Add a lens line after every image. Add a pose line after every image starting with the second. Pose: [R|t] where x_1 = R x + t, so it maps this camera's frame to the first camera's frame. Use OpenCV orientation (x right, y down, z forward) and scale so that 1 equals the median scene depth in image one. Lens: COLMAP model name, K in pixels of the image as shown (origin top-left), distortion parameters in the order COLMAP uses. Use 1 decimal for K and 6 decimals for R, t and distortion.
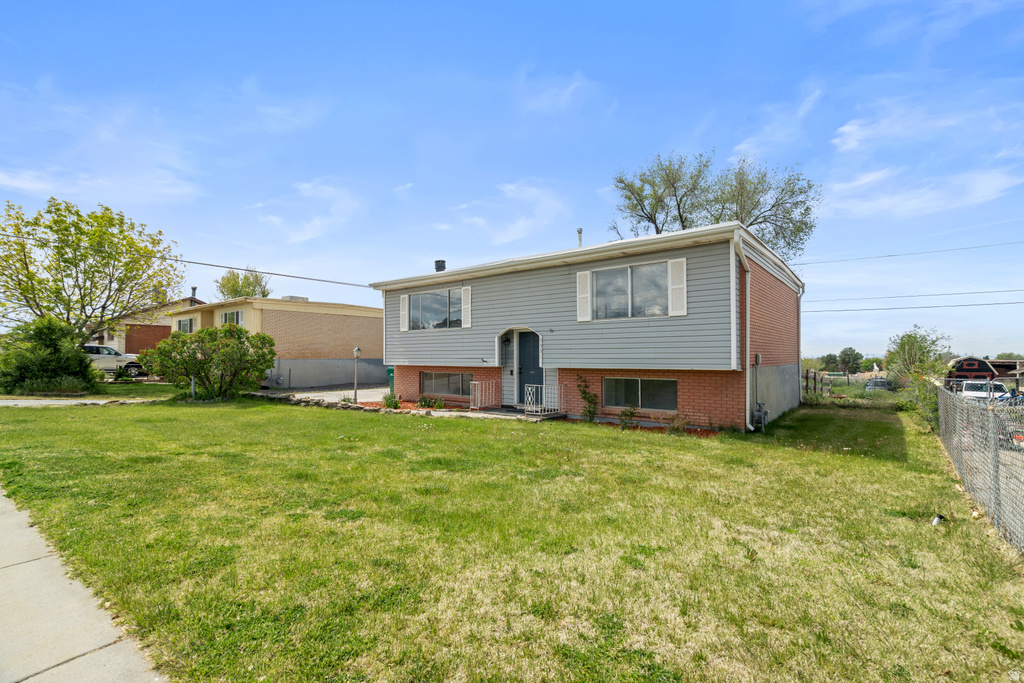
lens RADIAL K [[465.4, 0, 515.5], [0, 465.4, 339.1], [0, 0, 1]] dist [-0.000977, 0.000154]
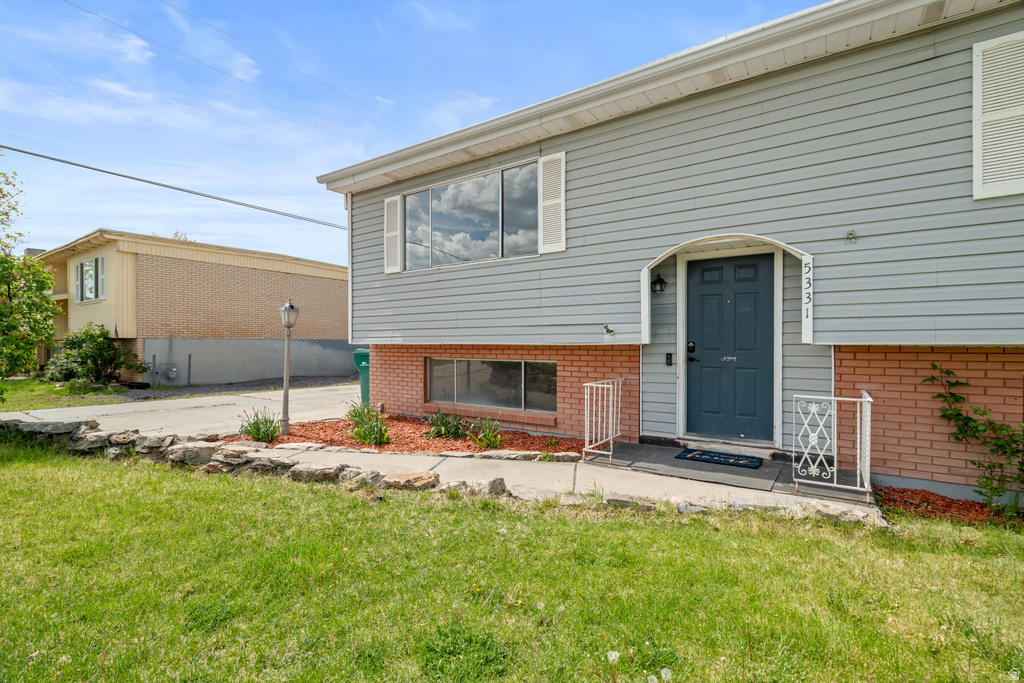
lens RADIAL K [[465.4, 0, 515.5], [0, 465.4, 339.1], [0, 0, 1]] dist [-0.000977, 0.000154]
pose [[0.997133, 0.001135, 0.075660, -0.175101], [-0.003254, 0.999605, 0.027899, 0.043139], [-0.075598, -0.028065, 0.996743, 0.599179]]
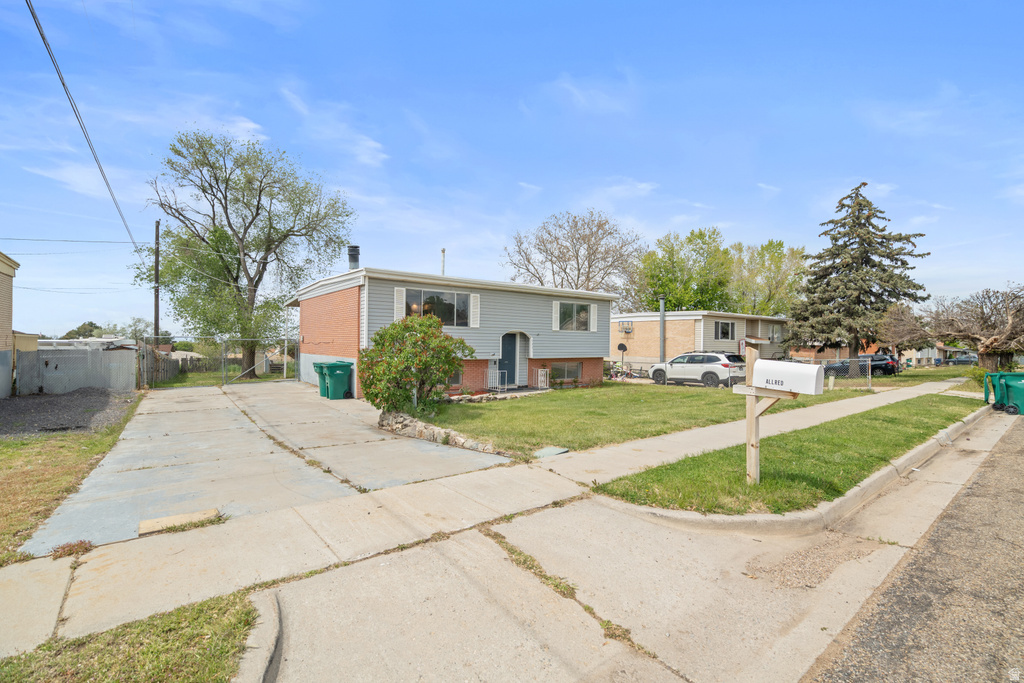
lens RADIAL K [[465.4, 0, 515.5], [0, 465.4, 339.1], [0, 0, 1]] dist [-0.000977, 0.000154]
pose [[0.208218, 0.023729, 0.977794, -1.313080], [-0.031354, 0.999354, -0.017576, 0.024394], [-0.977580, -0.026998, 0.208828, 0.659883]]
